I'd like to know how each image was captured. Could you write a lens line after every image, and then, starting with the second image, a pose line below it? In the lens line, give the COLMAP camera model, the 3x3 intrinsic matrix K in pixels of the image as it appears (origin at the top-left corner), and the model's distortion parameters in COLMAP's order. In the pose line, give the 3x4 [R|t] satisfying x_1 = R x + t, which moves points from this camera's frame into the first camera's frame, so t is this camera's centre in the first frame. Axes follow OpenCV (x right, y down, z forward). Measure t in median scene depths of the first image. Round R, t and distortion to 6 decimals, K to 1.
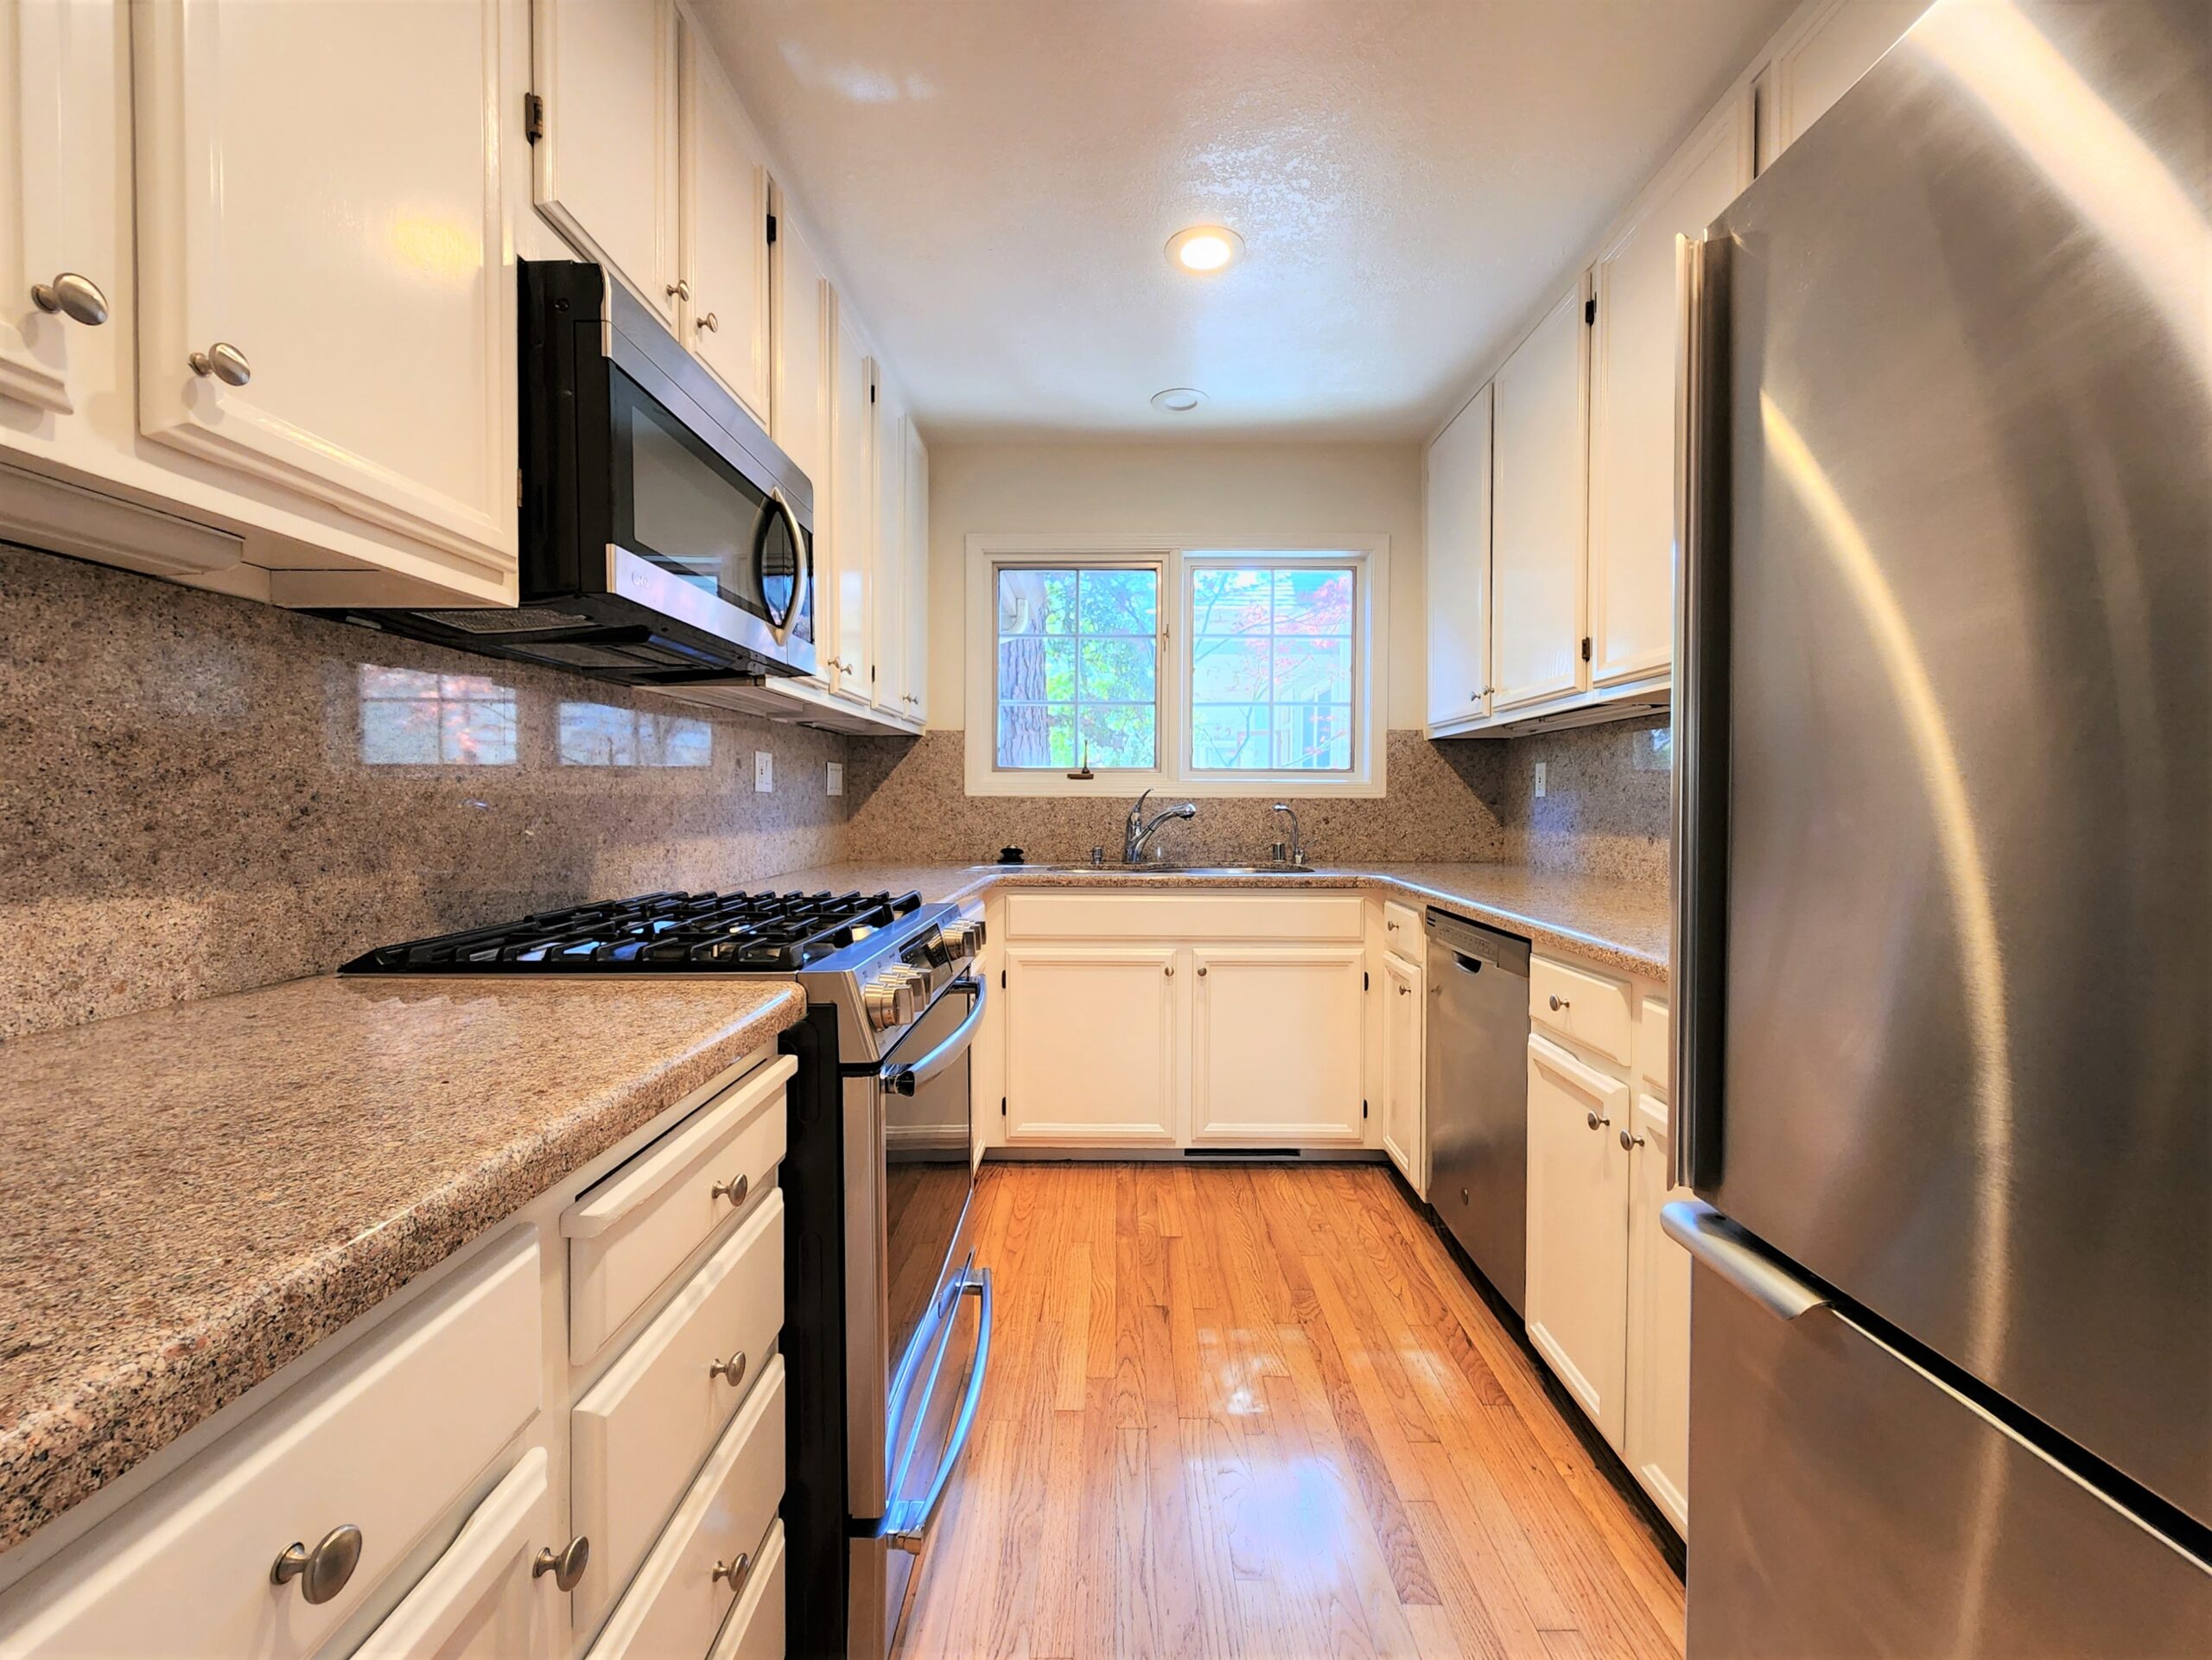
lens RADIAL K [[954.5, 0, 1106.1], [0, 954.5, 820.2], [0, 0, 1]] dist [-0.001935, 0.000039]
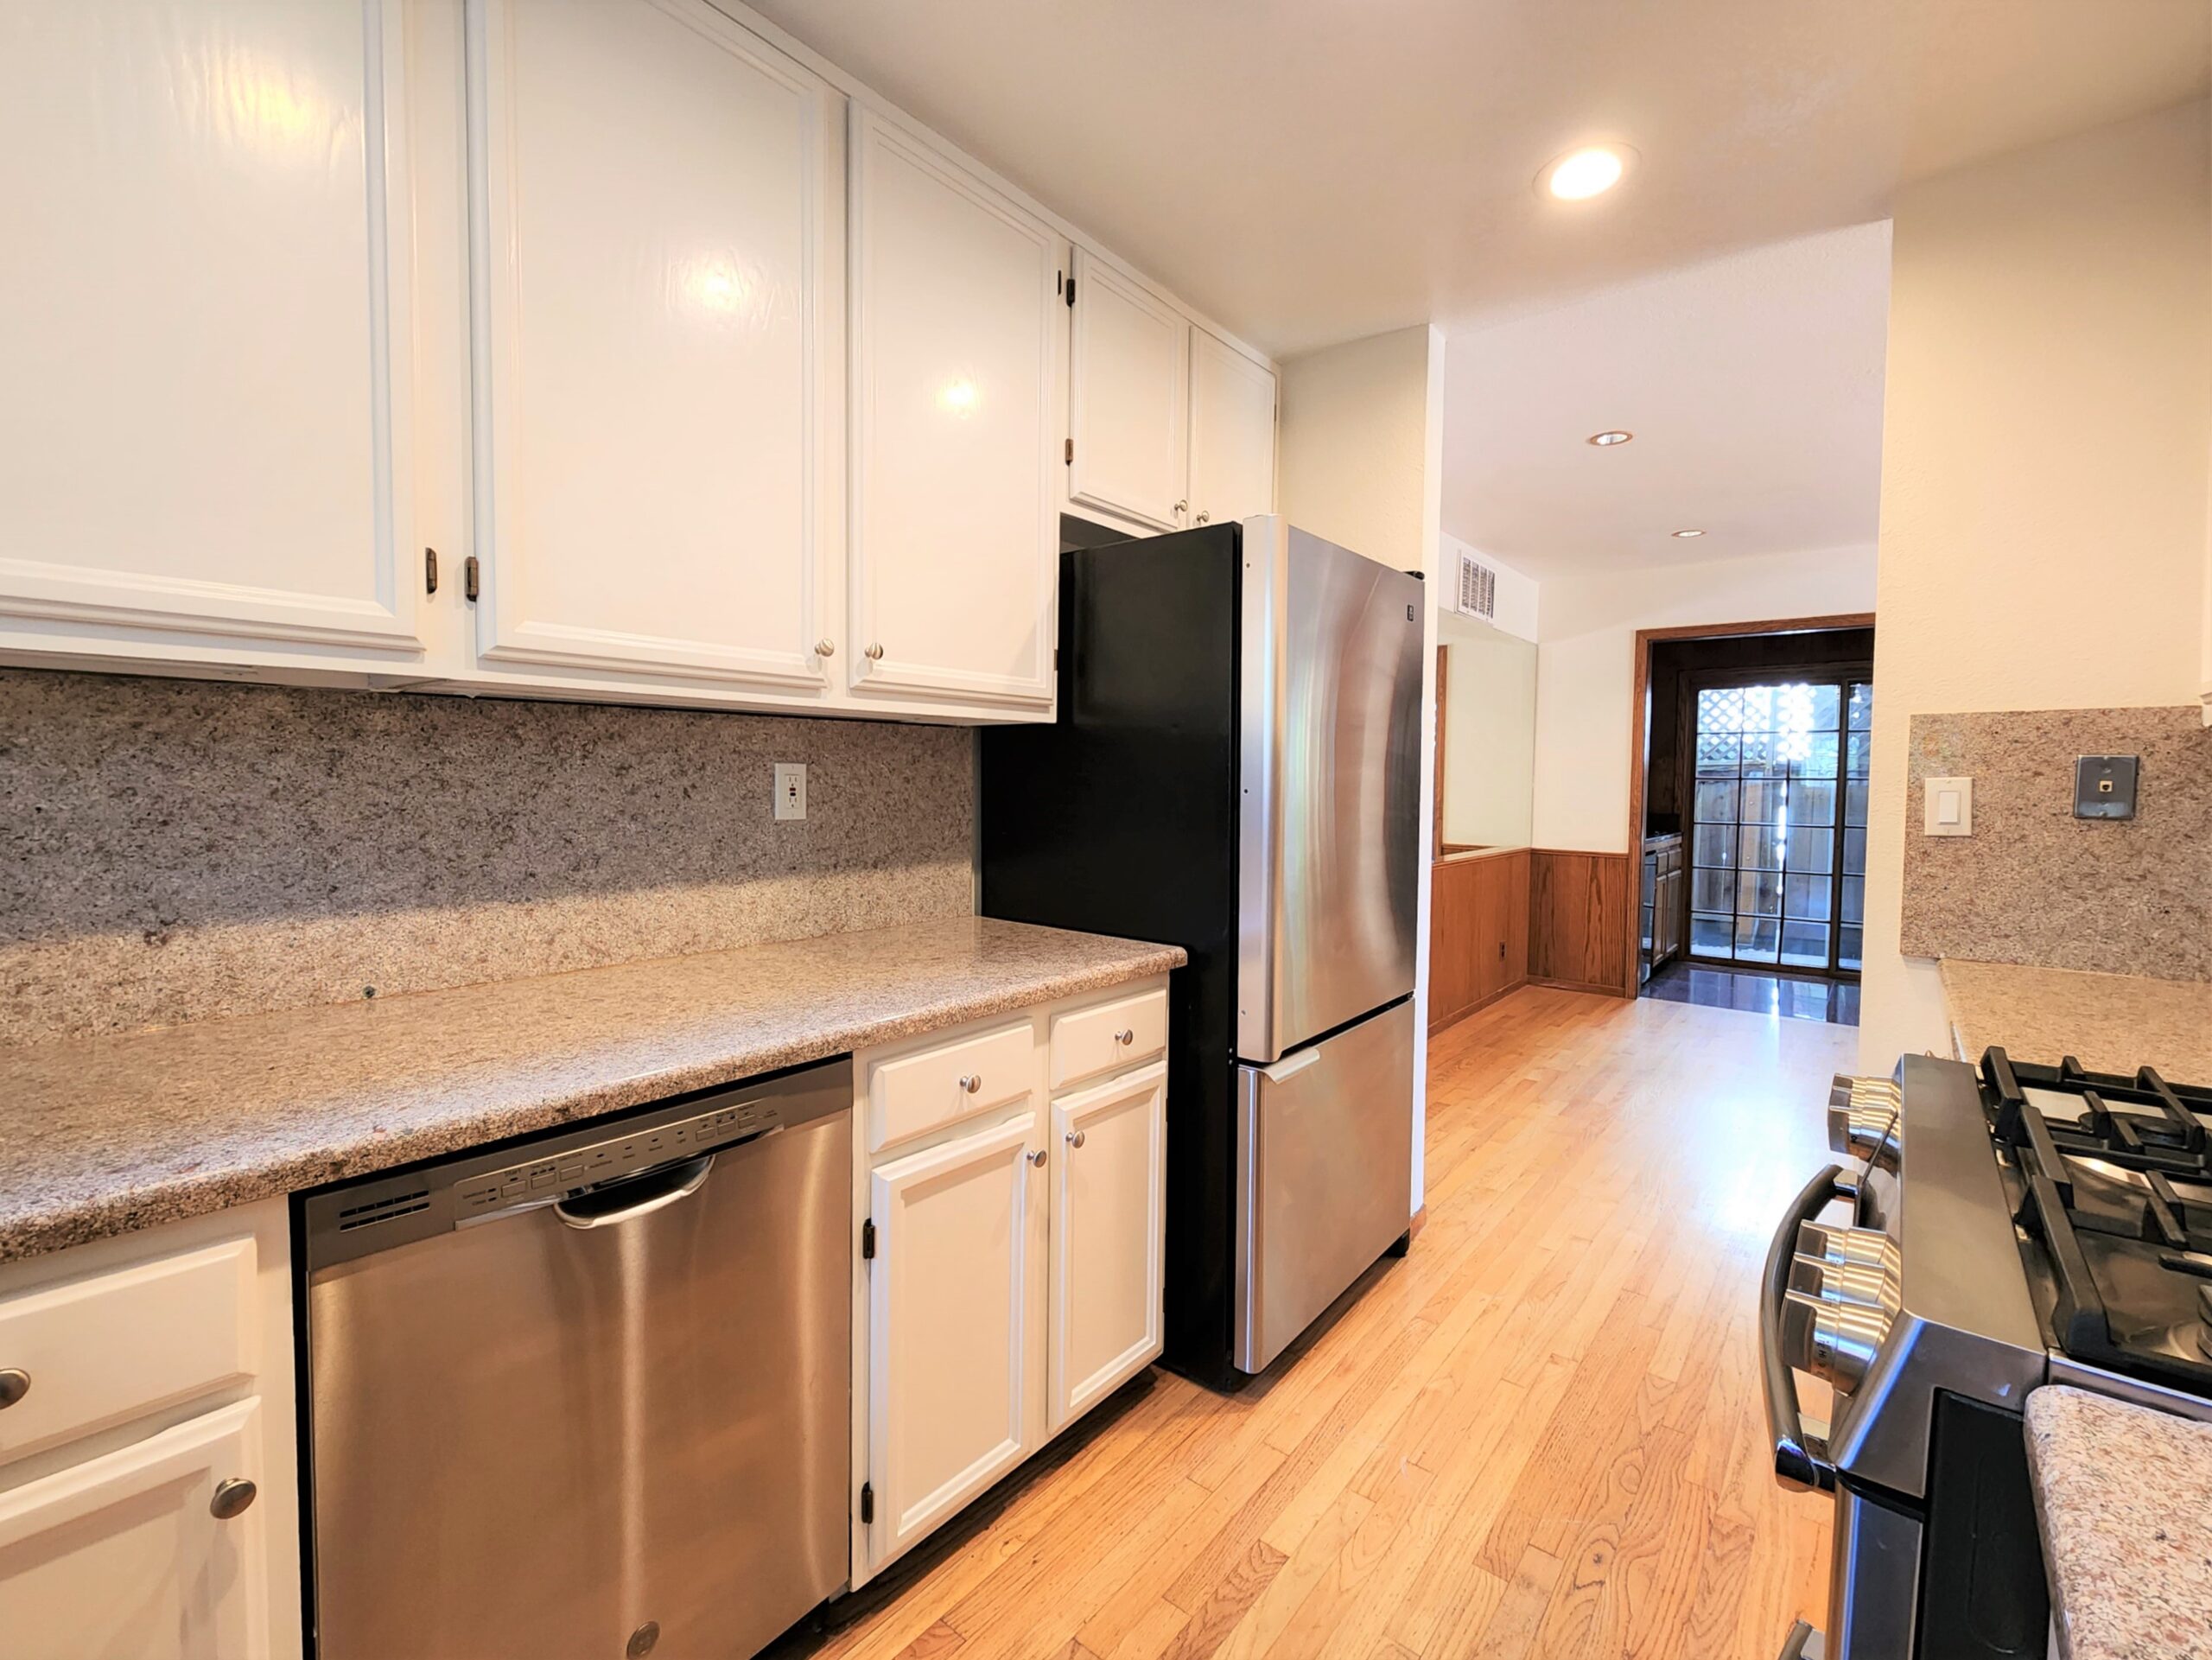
lens RADIAL K [[954.5, 0, 1110.1], [0, 954.5, 825.0], [0, 0, 1]] dist [-0.001935, 0.000039]
pose [[-0.787616, -0.040260, 0.614849, -0.176832], [-0.001975, 0.998023, 0.062820, -0.103960], [-0.616163, 0.048264, -0.786139, 1.643986]]
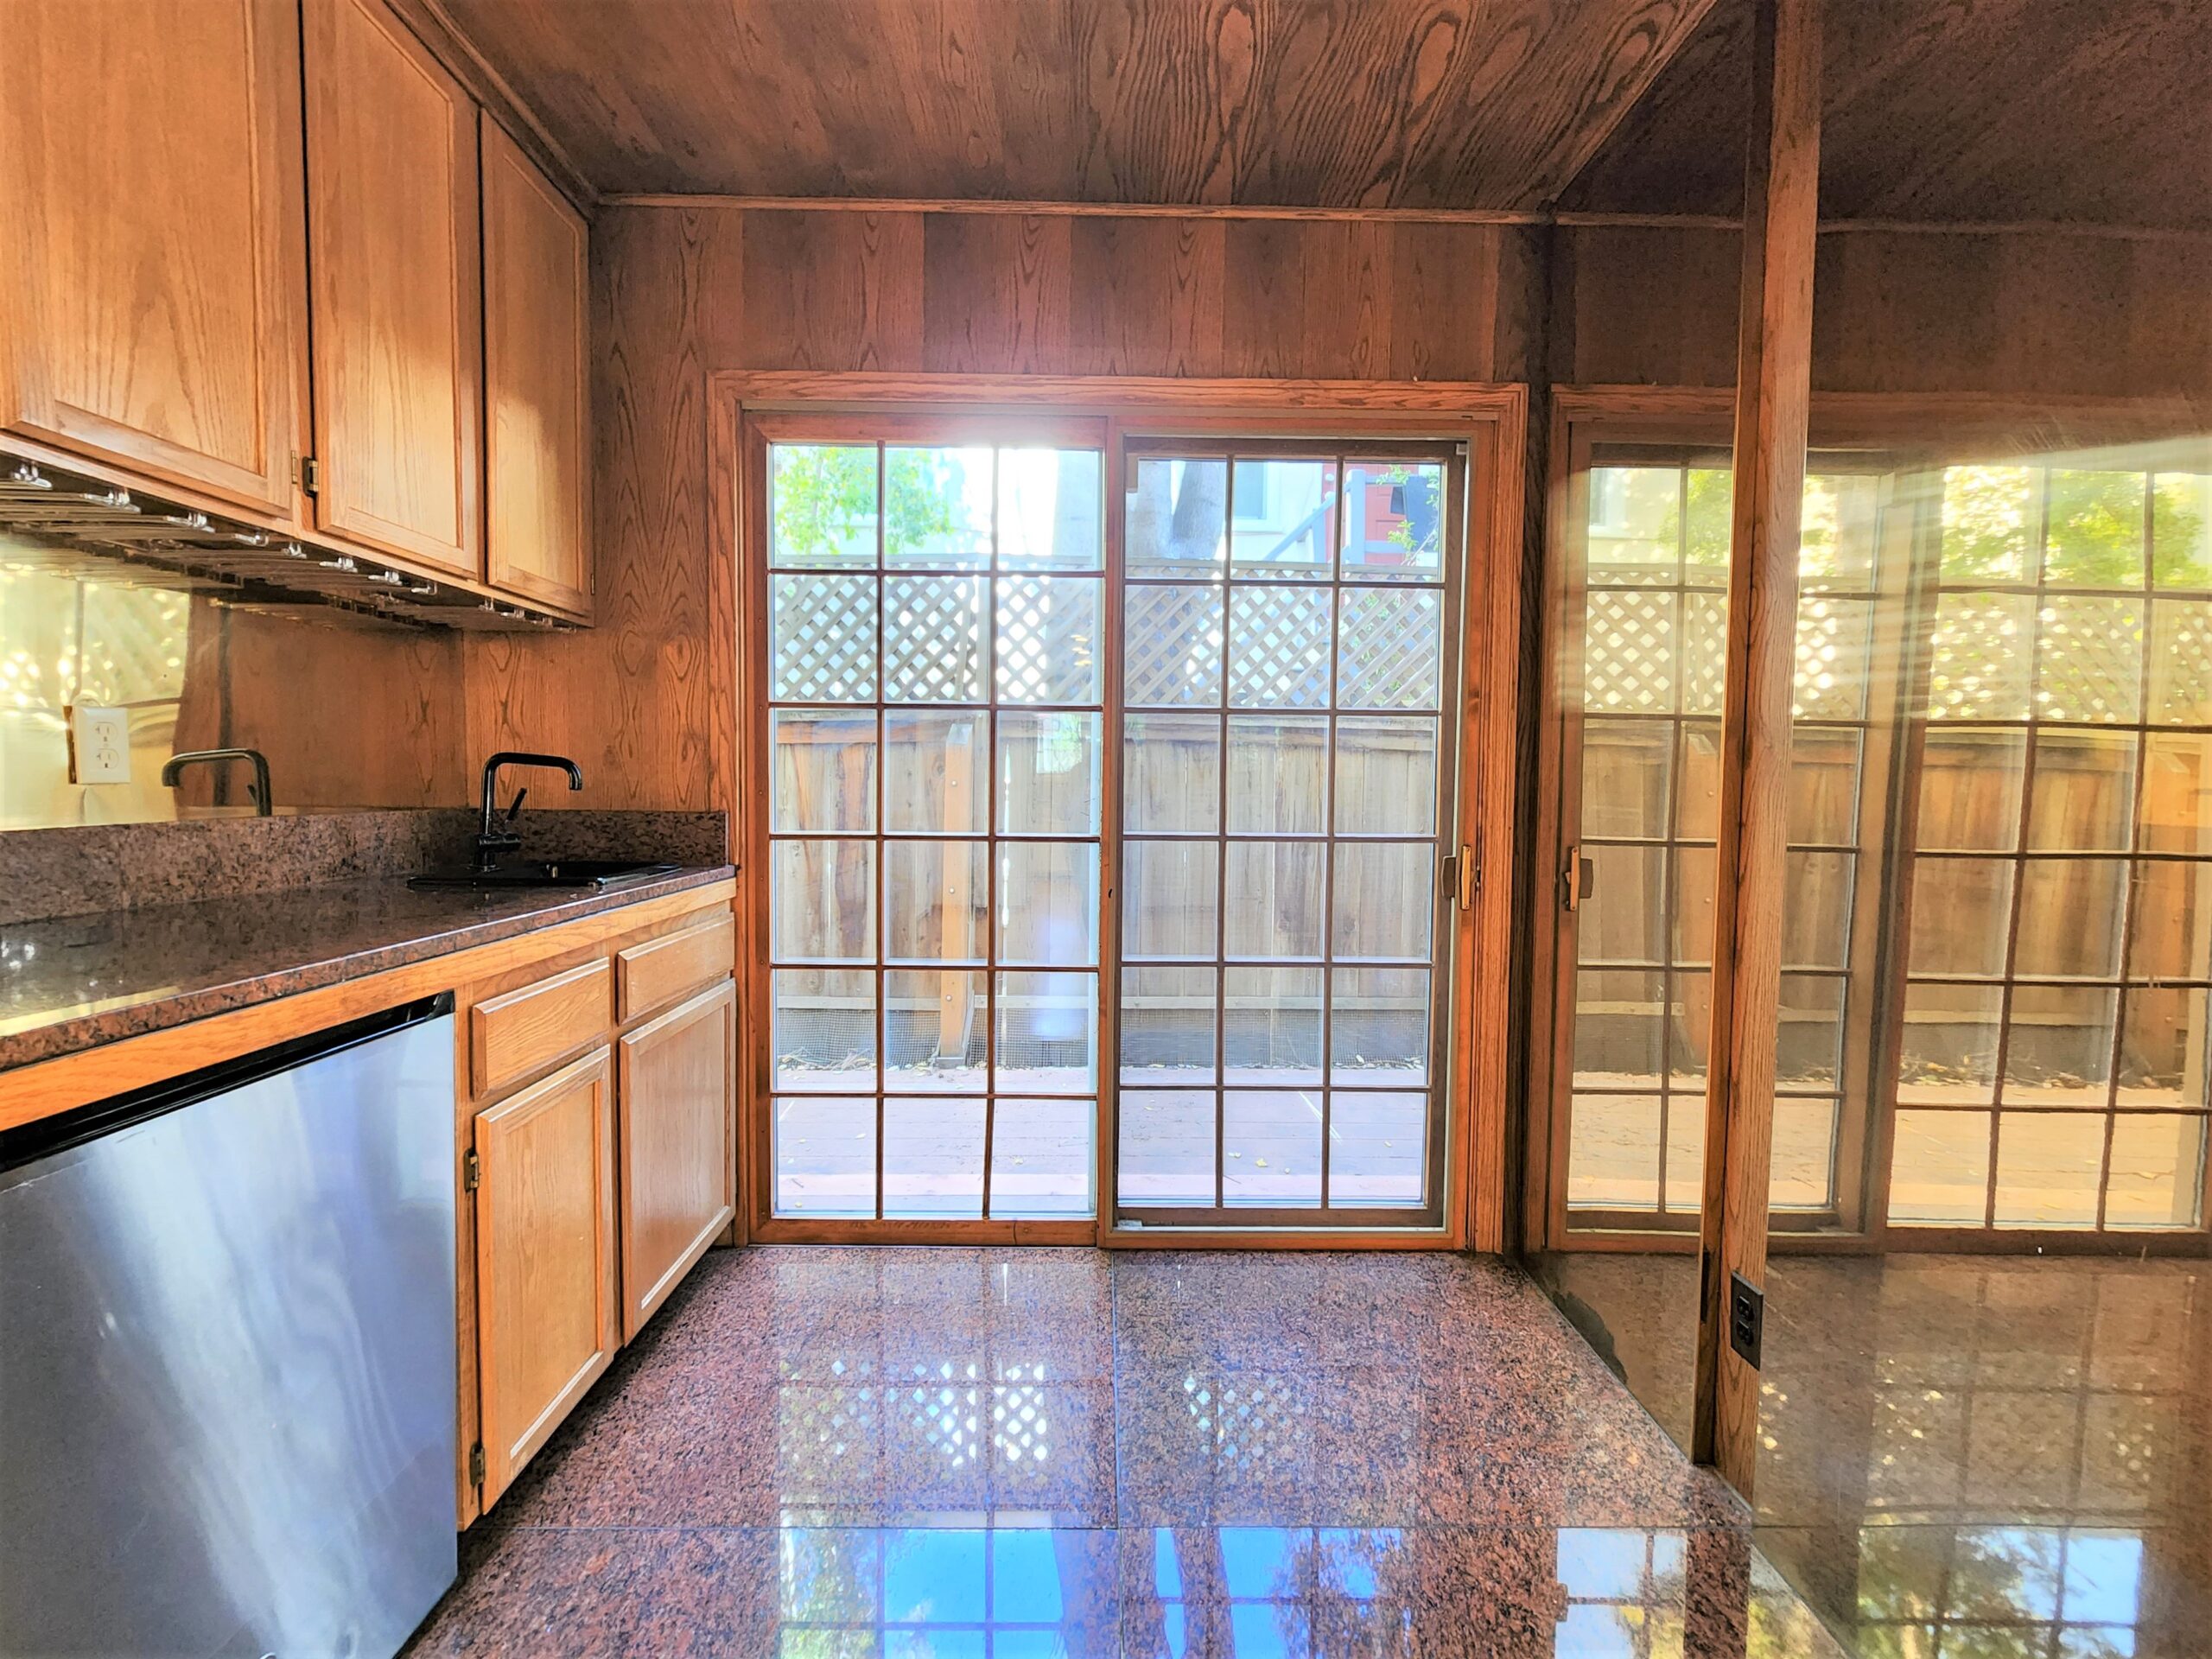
lens RADIAL K [[954.5, 0, 1101.6], [0, 954.5, 826.4], [0, 0, 1]] dist [-0.001935, 0.000039]
pose [[-0.999741, -0.012848, -0.018795, -0.069661], [-0.014201, 0.997179, 0.073702, 0.042756], [0.017795, 0.073950, -0.997103, -2.473977]]
